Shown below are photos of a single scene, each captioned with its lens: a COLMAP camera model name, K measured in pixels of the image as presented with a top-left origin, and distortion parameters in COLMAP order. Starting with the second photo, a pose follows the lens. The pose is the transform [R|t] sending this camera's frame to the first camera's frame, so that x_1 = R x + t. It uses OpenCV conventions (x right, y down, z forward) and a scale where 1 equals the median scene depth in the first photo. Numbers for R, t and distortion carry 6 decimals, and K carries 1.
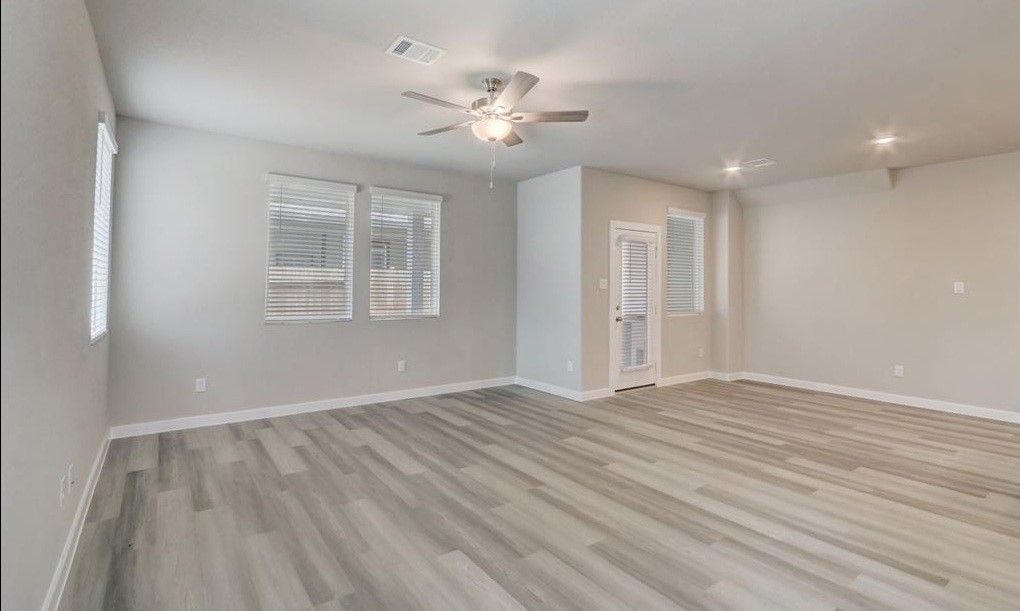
lens RADIAL K [[475.9, 0, 503.2], [0, 475.9, 277.3], [0, 0, 1]] dist [-0.013457, -0.000032]
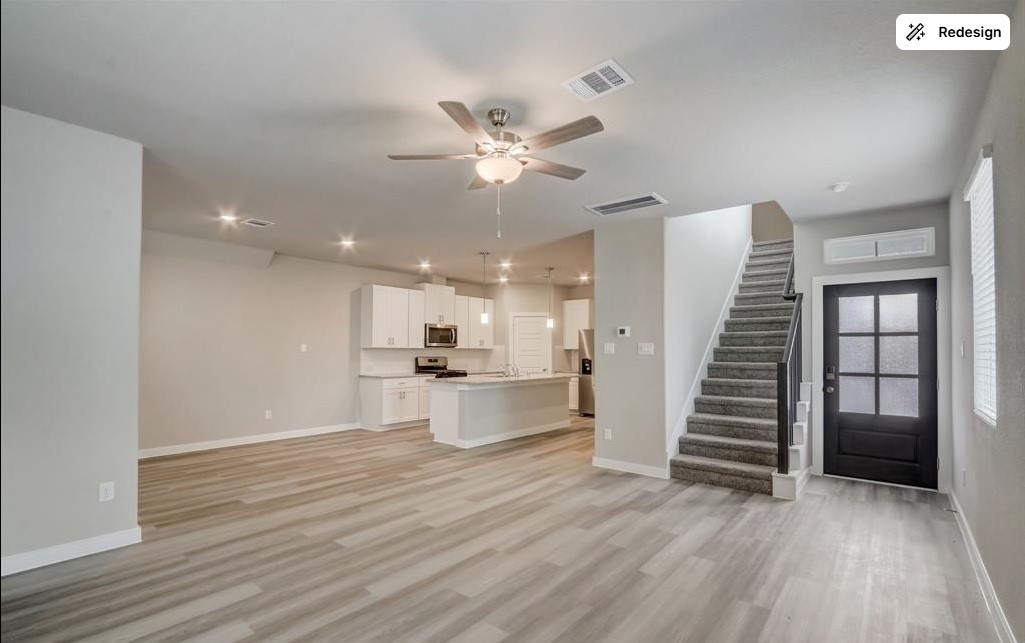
lens RADIAL K [[463.2, 0, 498.7], [0, 463.2, 340.4], [0, 0, 1]] dist [-0.012514, -0.000001]
pose [[-0.230726, 0.012462, 0.972939, -0.838928], [-0.024554, 0.999525, -0.018625, 0.015848], [-0.972709, -0.028186, -0.230310, 1.180202]]
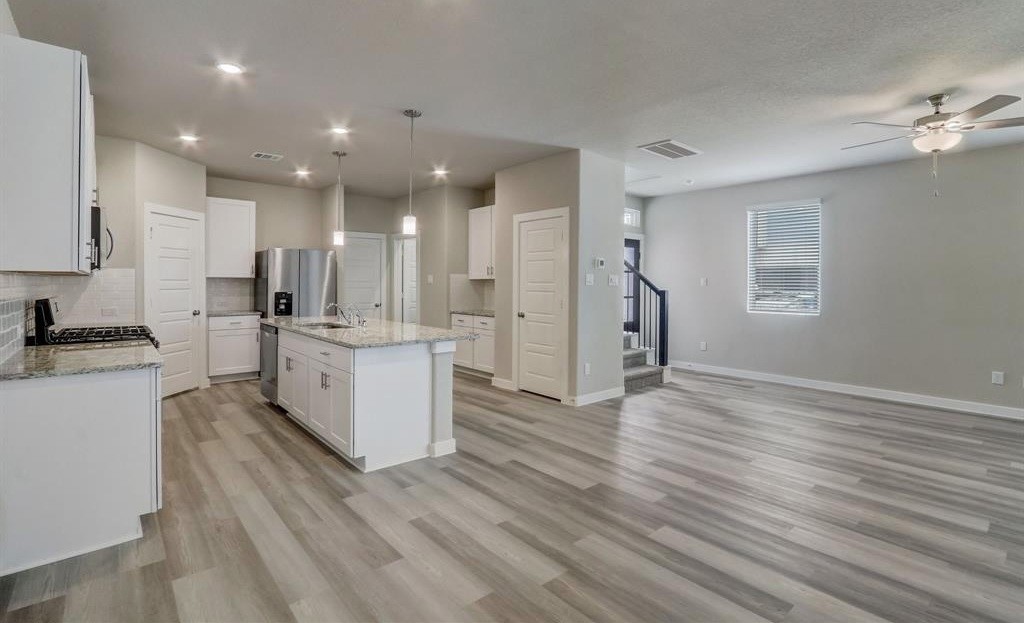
lens RADIAL K [[472.4, 0, 496.9], [0, 472.4, 285.3], [0, 0, 1]] dist [-0.014482, -0.000354]
pose [[-0.998033, -0.014256, -0.061049, 1.043690], [-0.013563, 0.999839, -0.011748, 0.046032], [0.061207, -0.010897, -0.998066, 1.995871]]
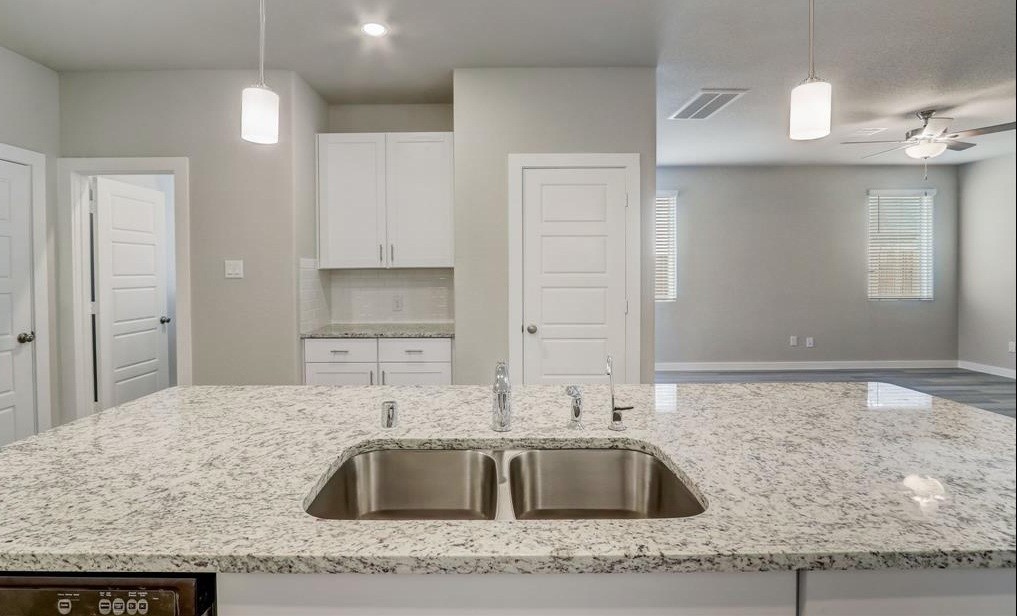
lens RADIAL K [[471.9, 0, 486.6], [0, 471.9, 278.2], [0, 0, 1]] dist [-0.012907, -0.000096]
pose [[-0.594320, 0.003167, -0.804222, 1.712063], [0.015074, 0.999860, -0.007203, 0.031220], [0.804087, -0.016404, -0.594285, 0.781187]]
